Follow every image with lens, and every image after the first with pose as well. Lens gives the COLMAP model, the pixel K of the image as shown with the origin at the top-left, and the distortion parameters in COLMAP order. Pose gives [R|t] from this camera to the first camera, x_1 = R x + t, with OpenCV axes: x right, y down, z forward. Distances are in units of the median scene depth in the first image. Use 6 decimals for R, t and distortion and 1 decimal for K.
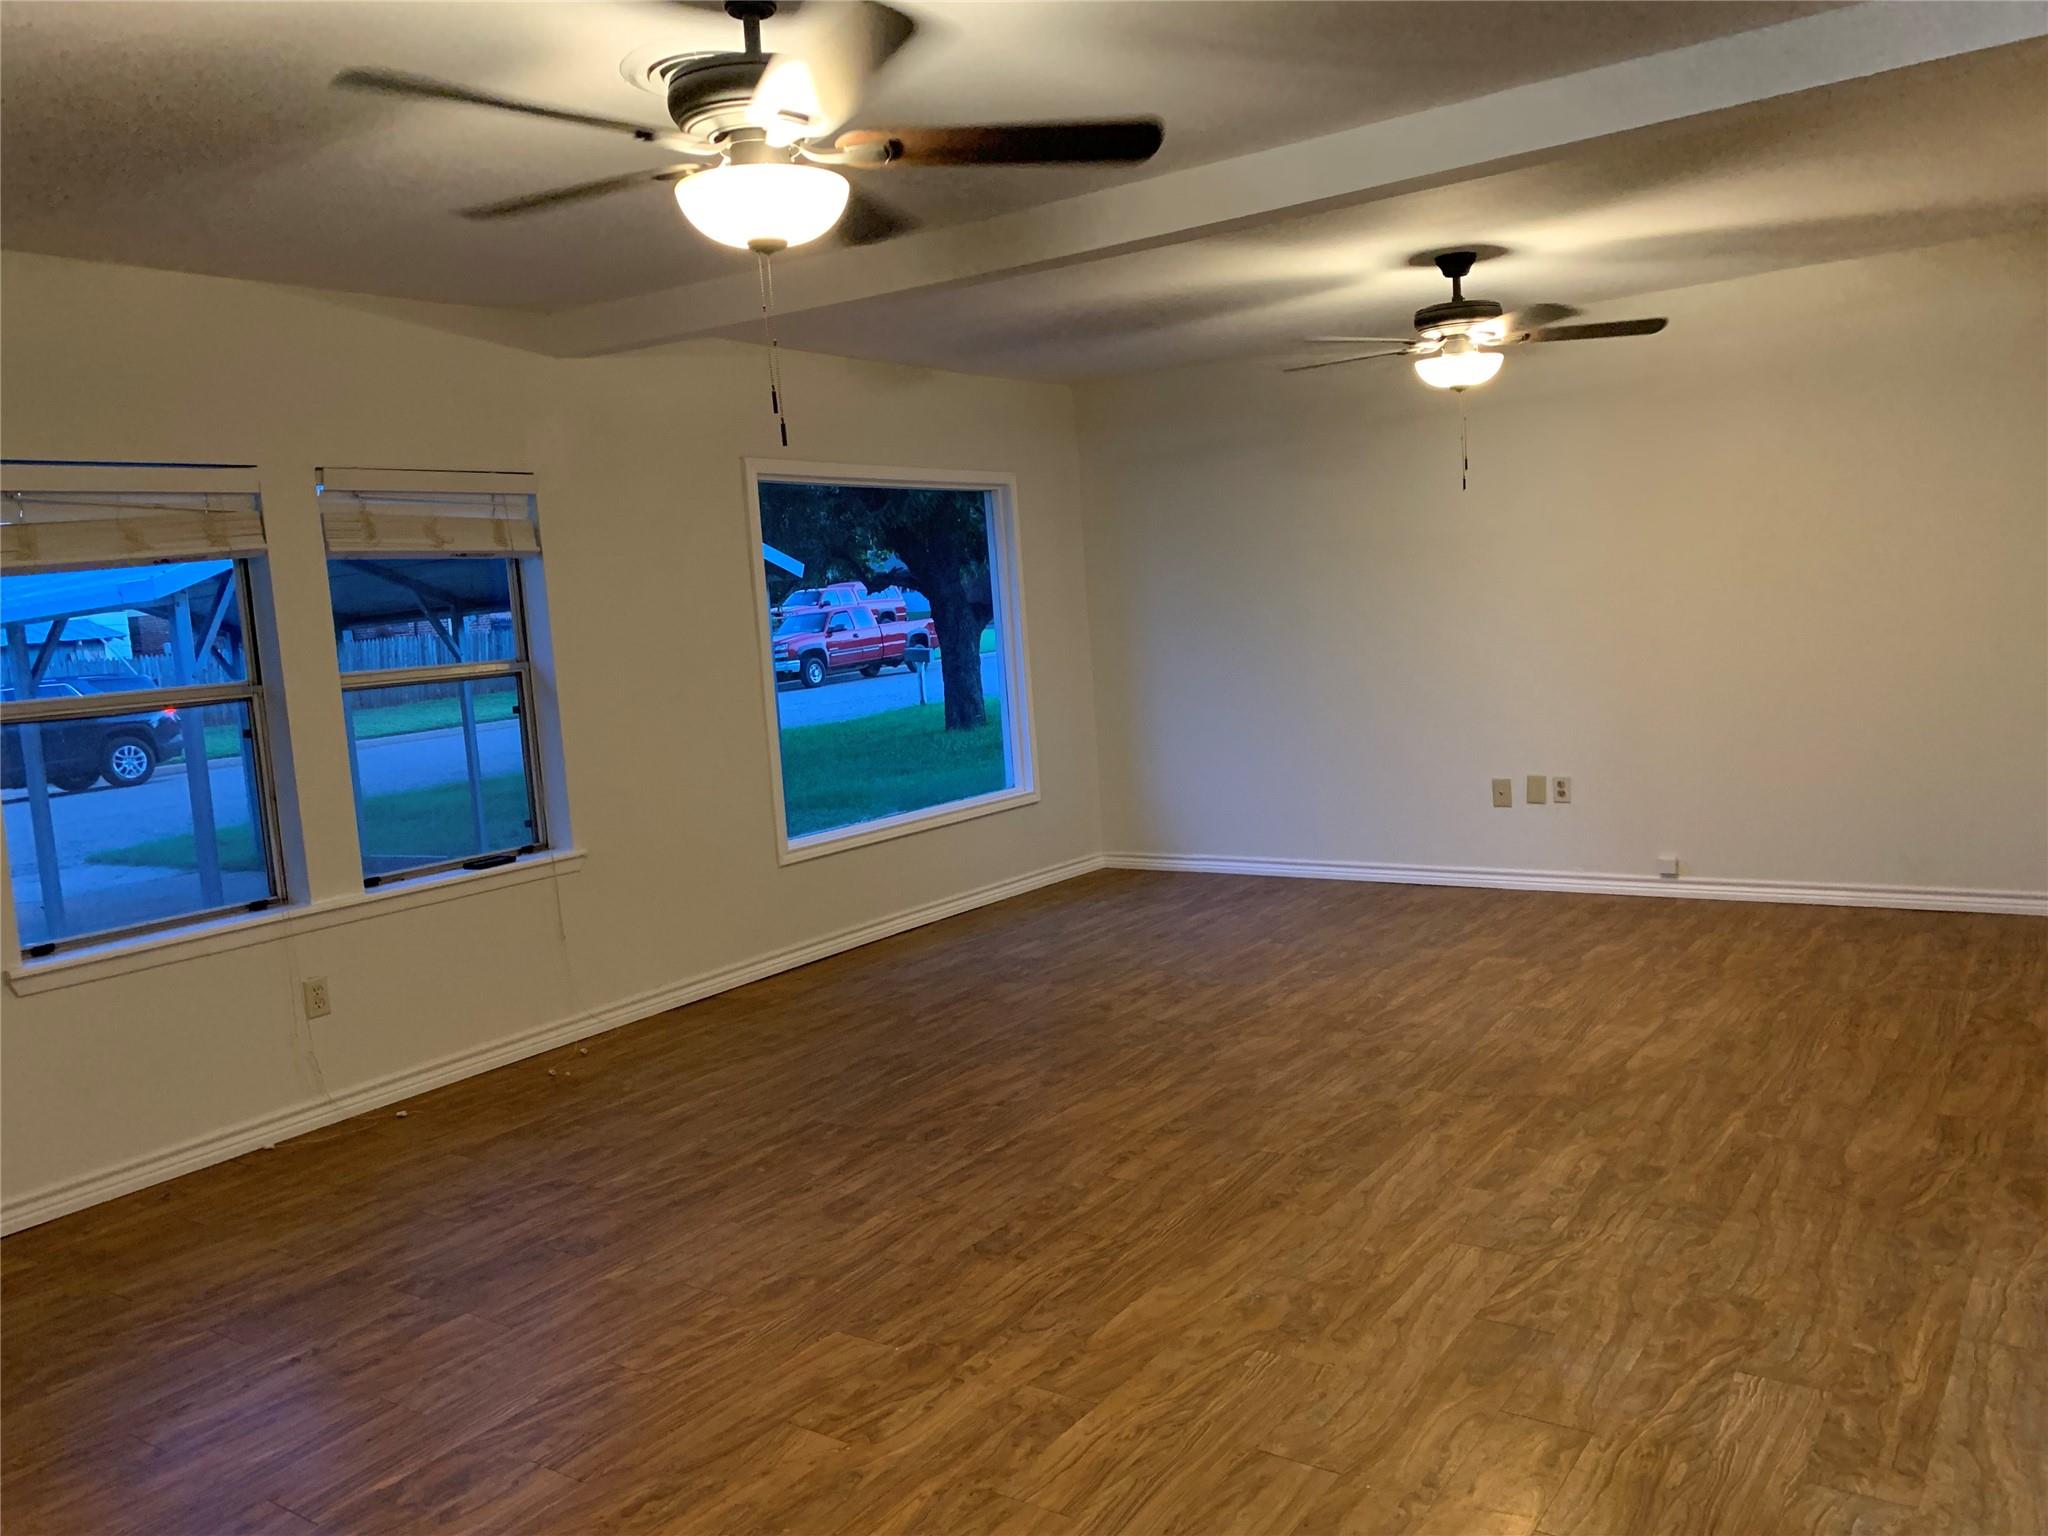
lens RADIAL K [[1576.0, 0, 1024.6], [0, 1576.0, 751.4], [0, 0, 1]] dist [-0.004479, -0.099533]
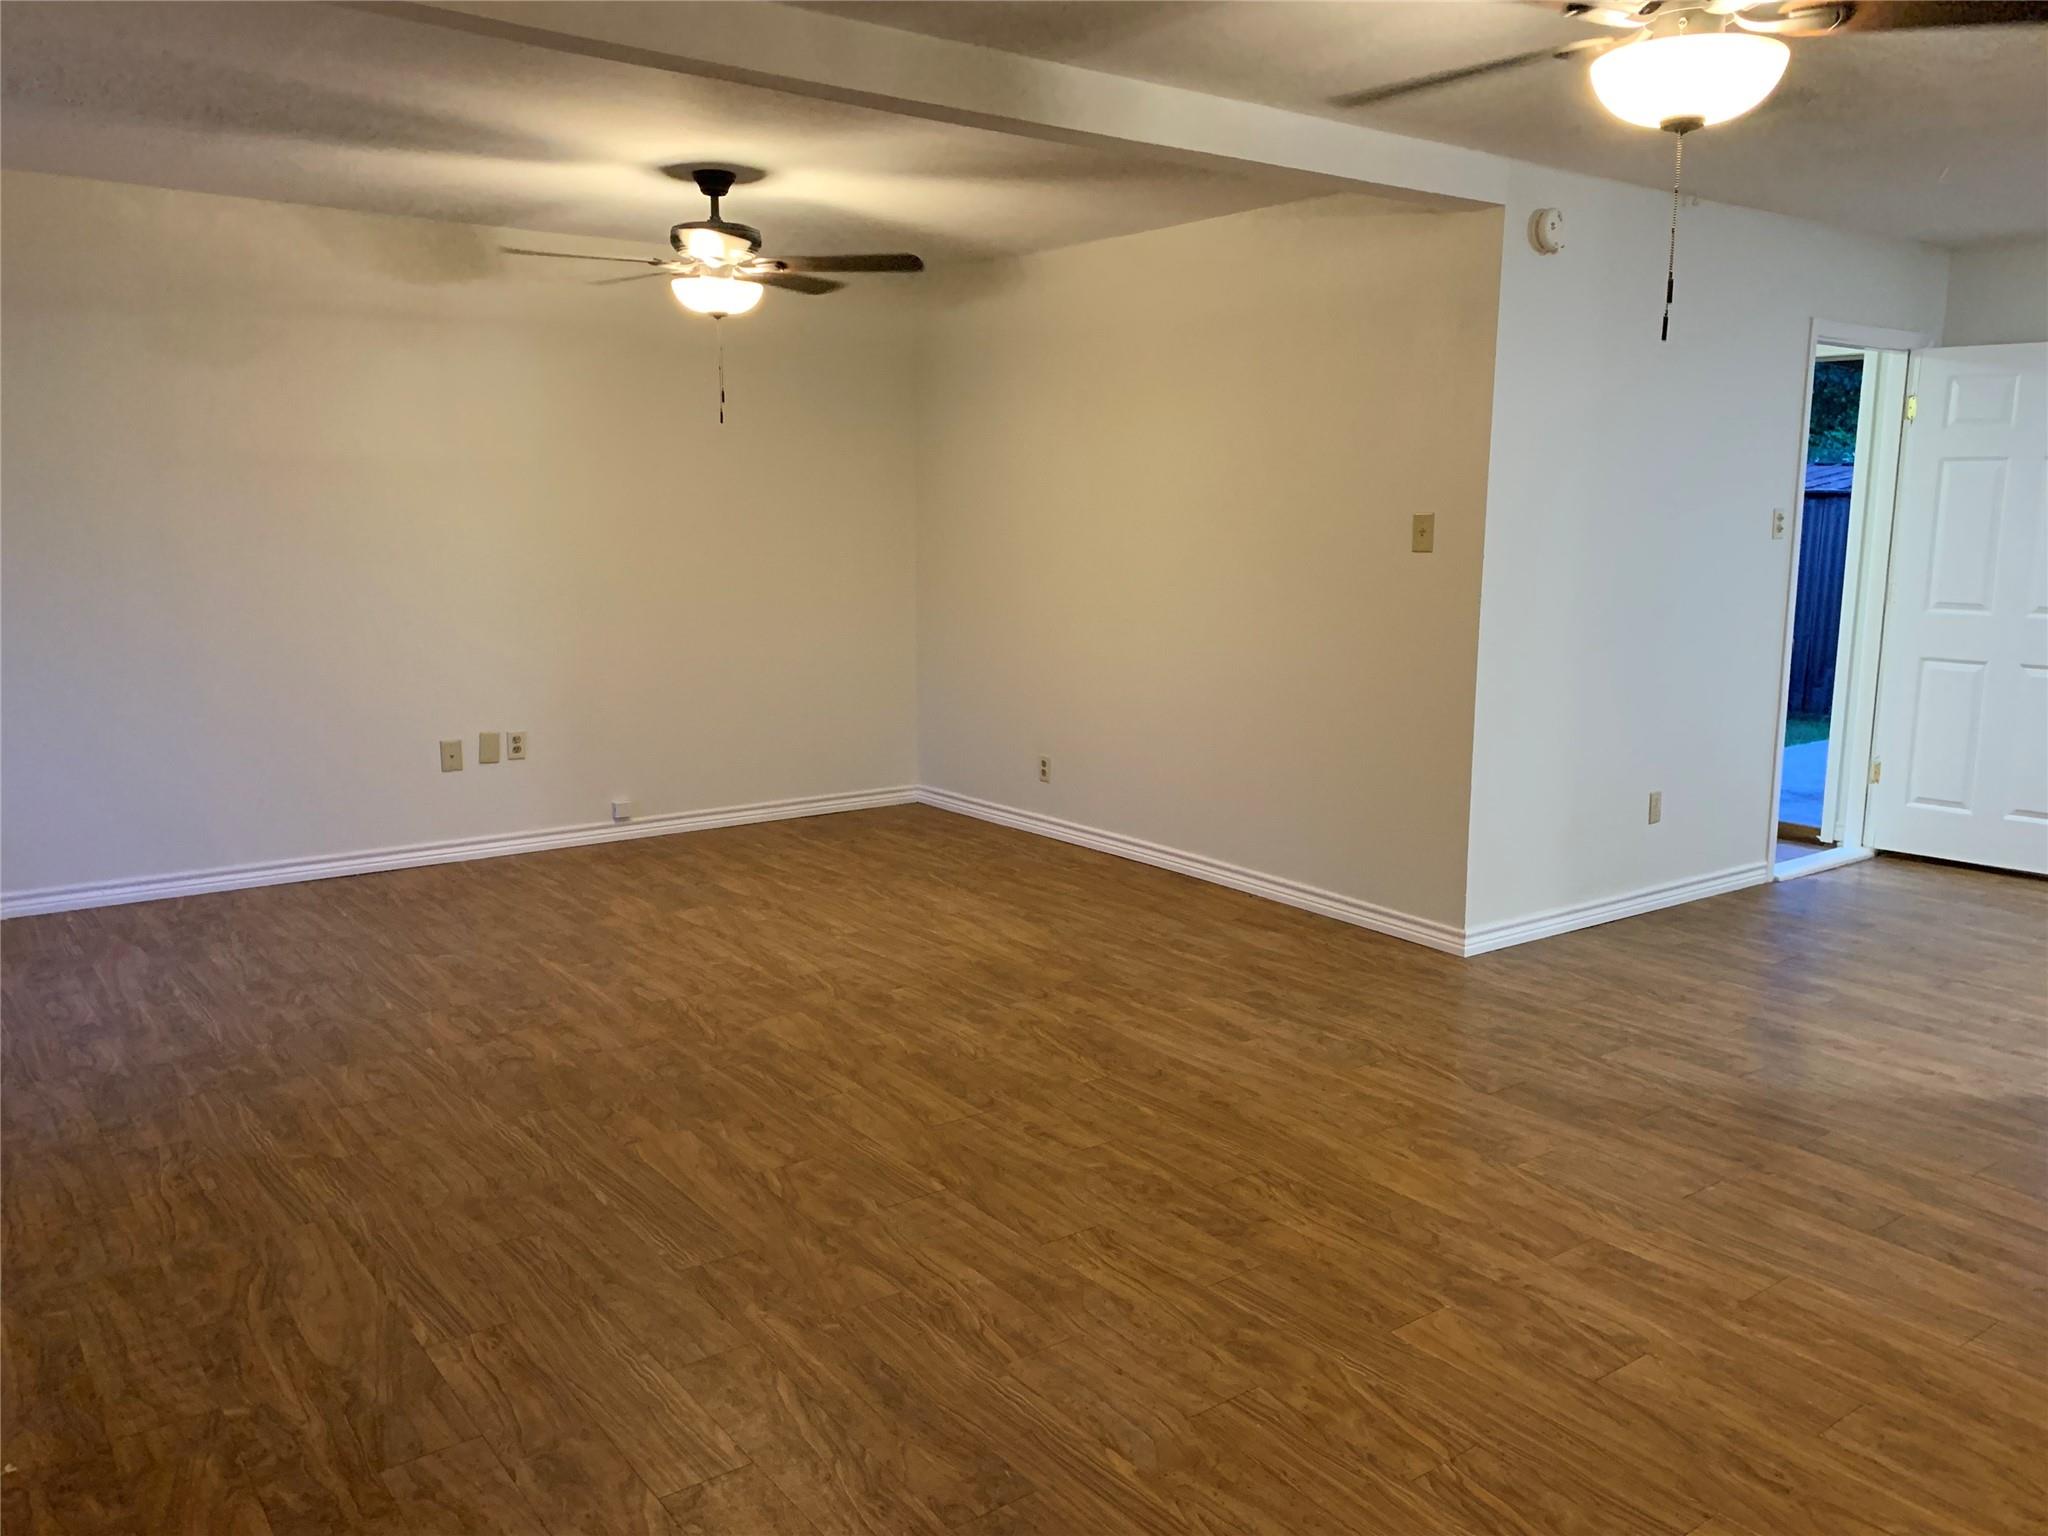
lens RADIAL K [[1576.0, 0, 1024.0], [0, 1576.0, 768.0], [0, 0, 1]] dist [-0.000835, -0.030818]
pose [[0.341651, -0.105763, 0.933857, -0.781347], [0.076043, 0.993501, 0.084698, -0.033908], [-0.936745, 0.042076, 0.347473, 0.681847]]
